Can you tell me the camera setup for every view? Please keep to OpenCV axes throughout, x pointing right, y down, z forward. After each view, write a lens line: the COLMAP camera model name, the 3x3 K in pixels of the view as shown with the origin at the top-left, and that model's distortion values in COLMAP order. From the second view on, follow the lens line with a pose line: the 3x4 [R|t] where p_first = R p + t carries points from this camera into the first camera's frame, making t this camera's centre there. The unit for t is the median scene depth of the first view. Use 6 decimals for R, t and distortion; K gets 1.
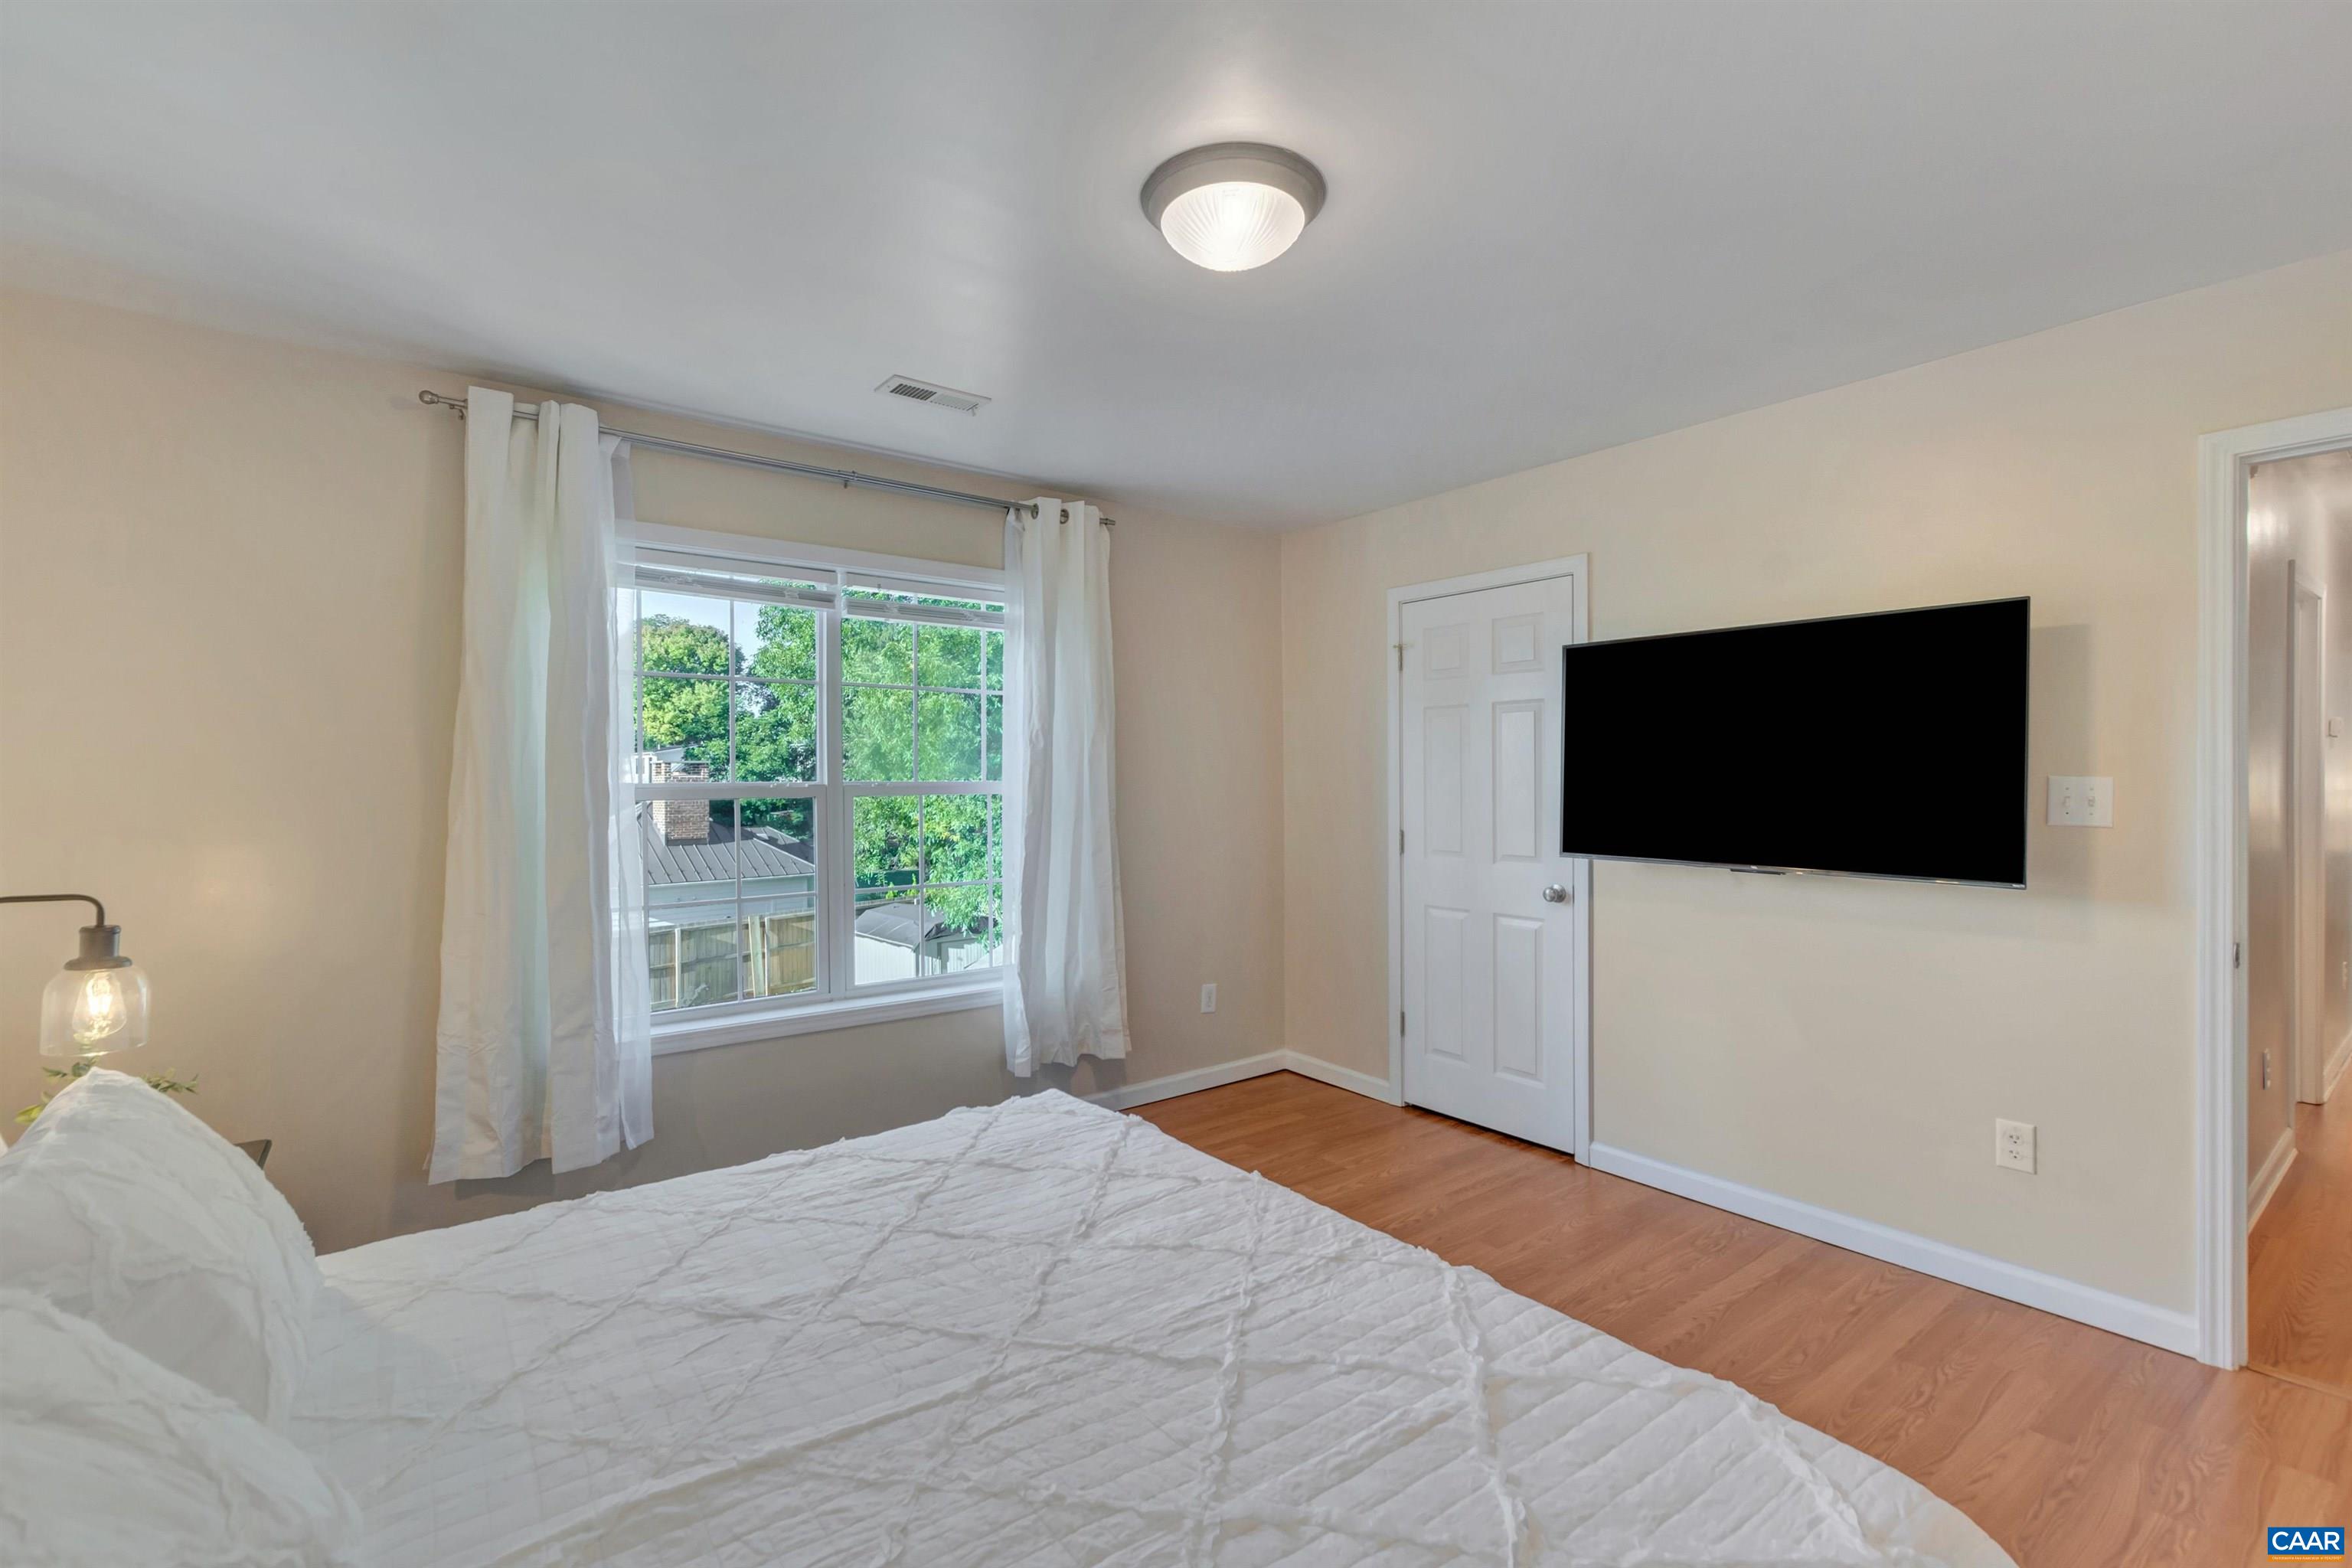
lens RADIAL K [[1035.8, 0, 1164.6], [0, 1035.8, 789.3], [0, 0, 1]] dist [0.004502, -0.002321]
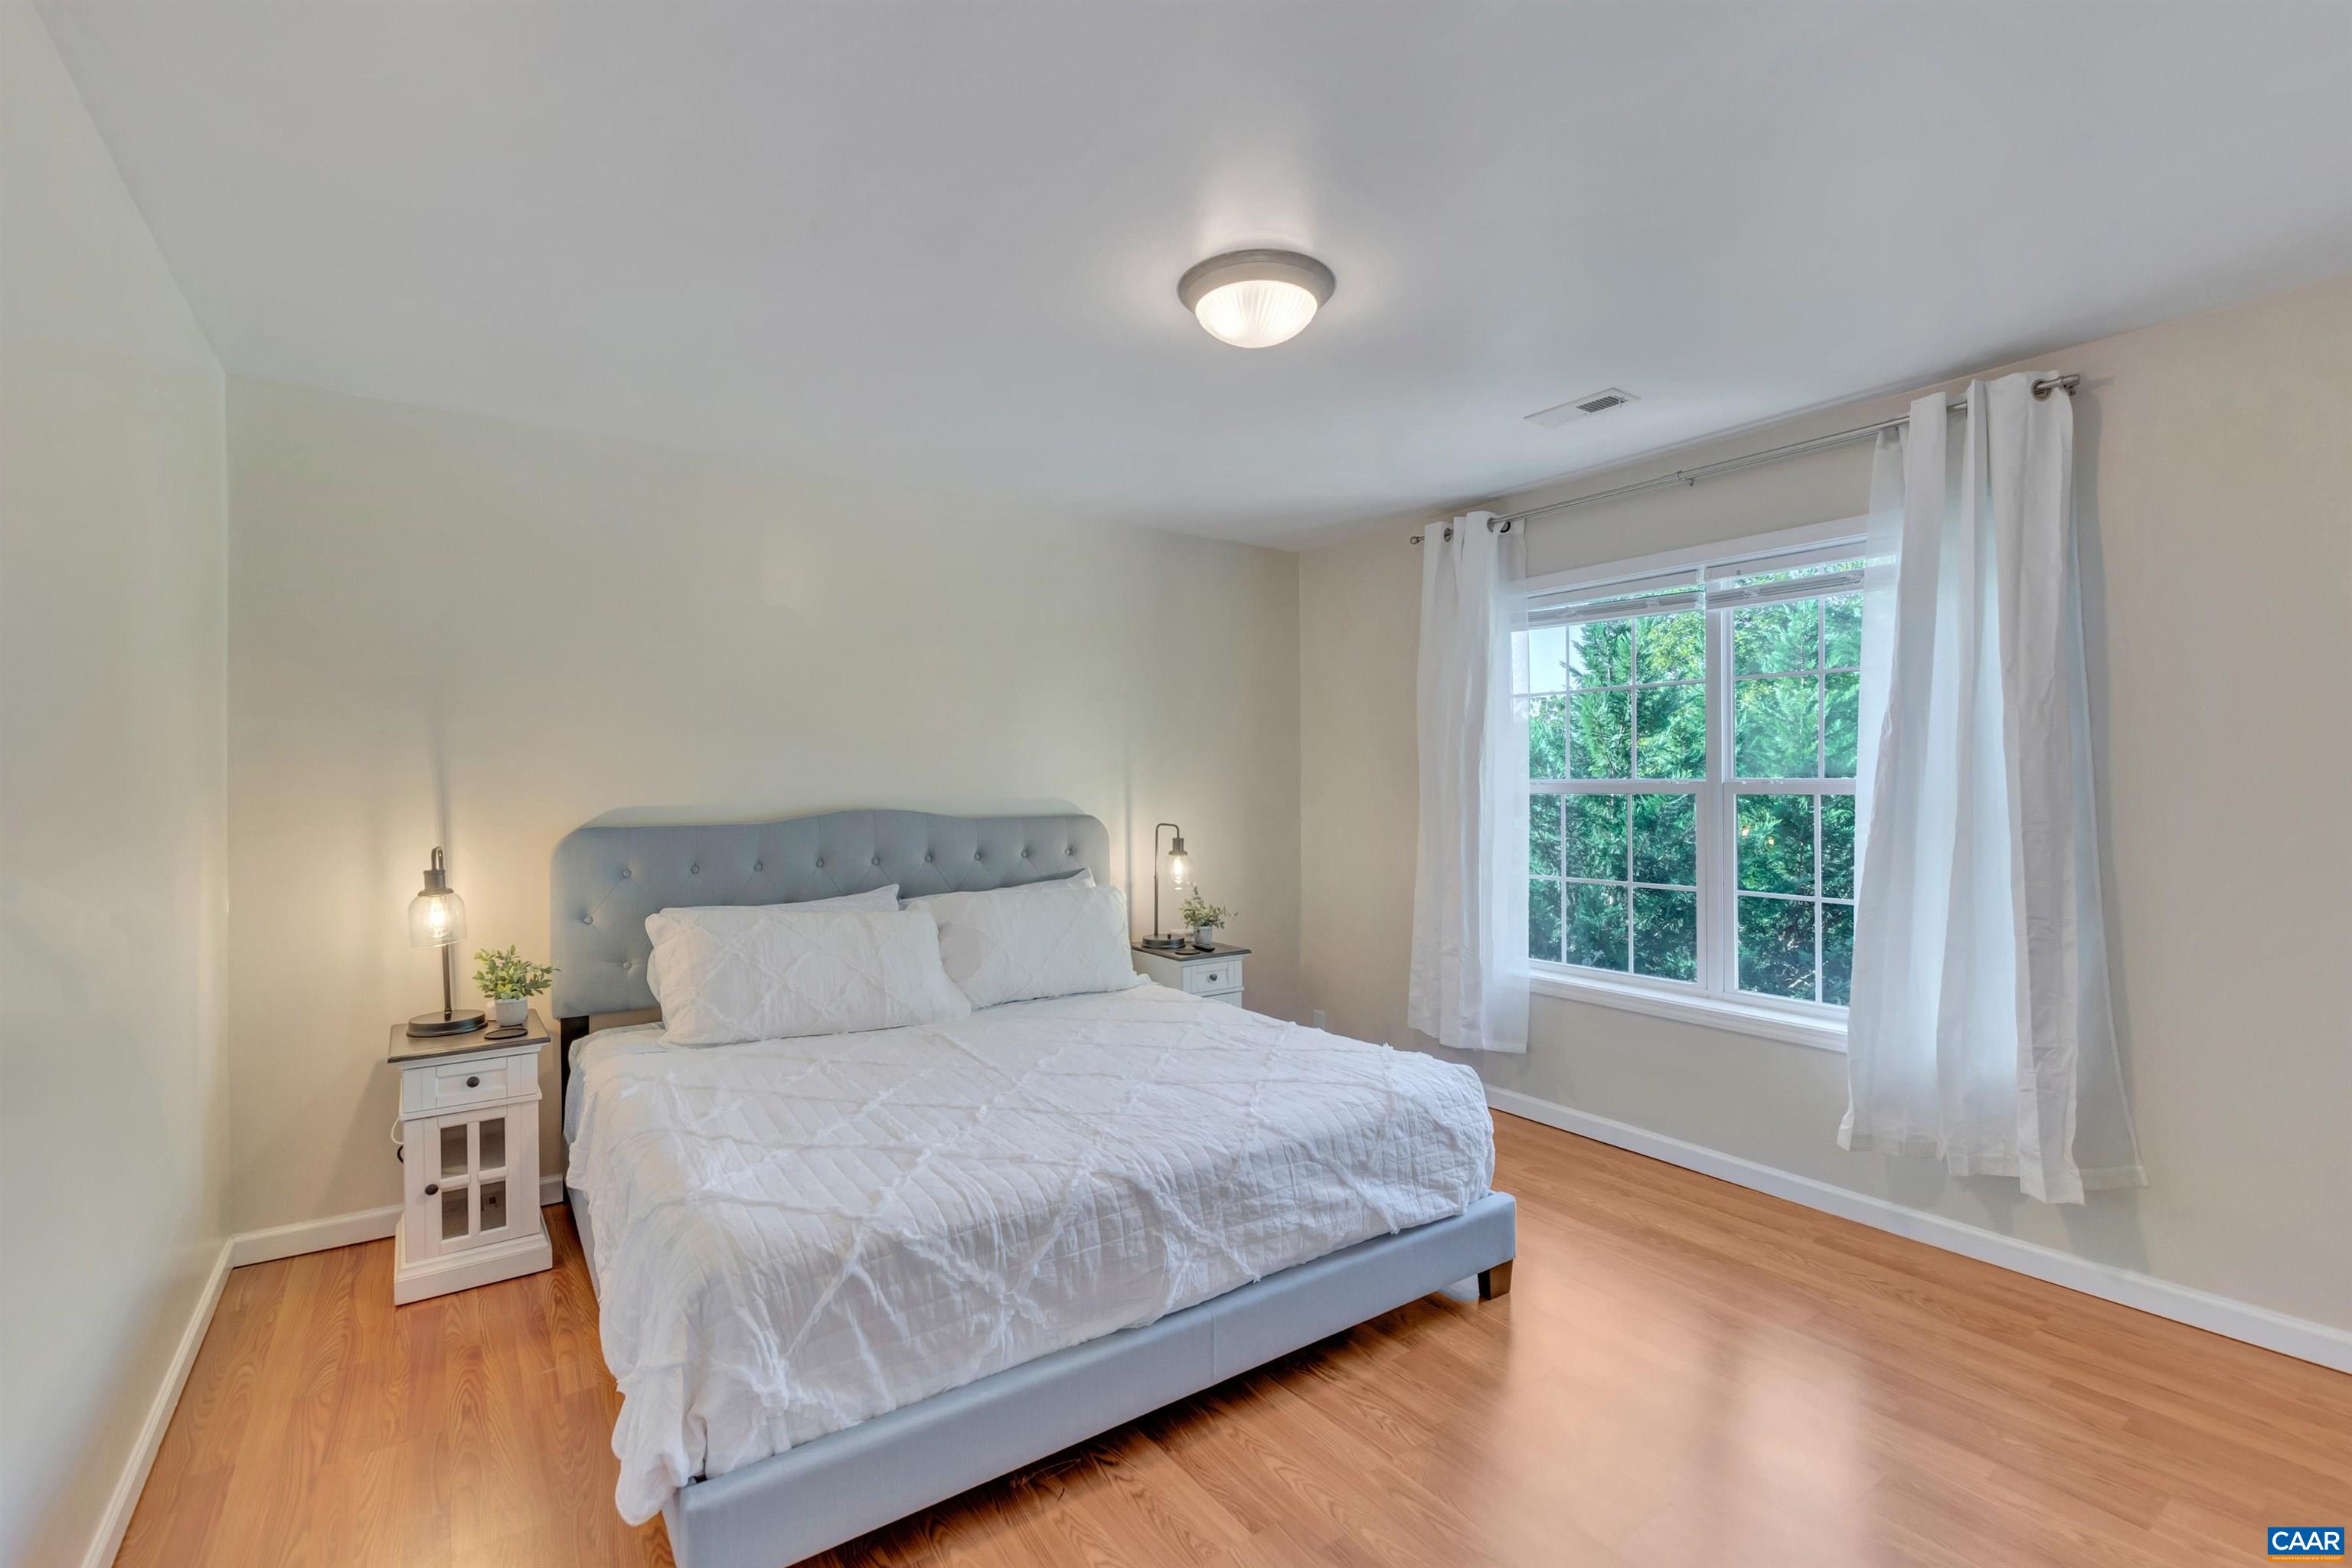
lens RADIAL K [[1035.8, 0, 1192.8], [0, 1035.8, 791.7], [0, 0, 1]] dist [0.004502, -0.002321]
pose [[-0.025470, 0.014378, -0.999572, 0.991890], [-0.005149, 0.999881, 0.014514, -0.009853], [0.999662, 0.005516, -0.025393, 0.757510]]
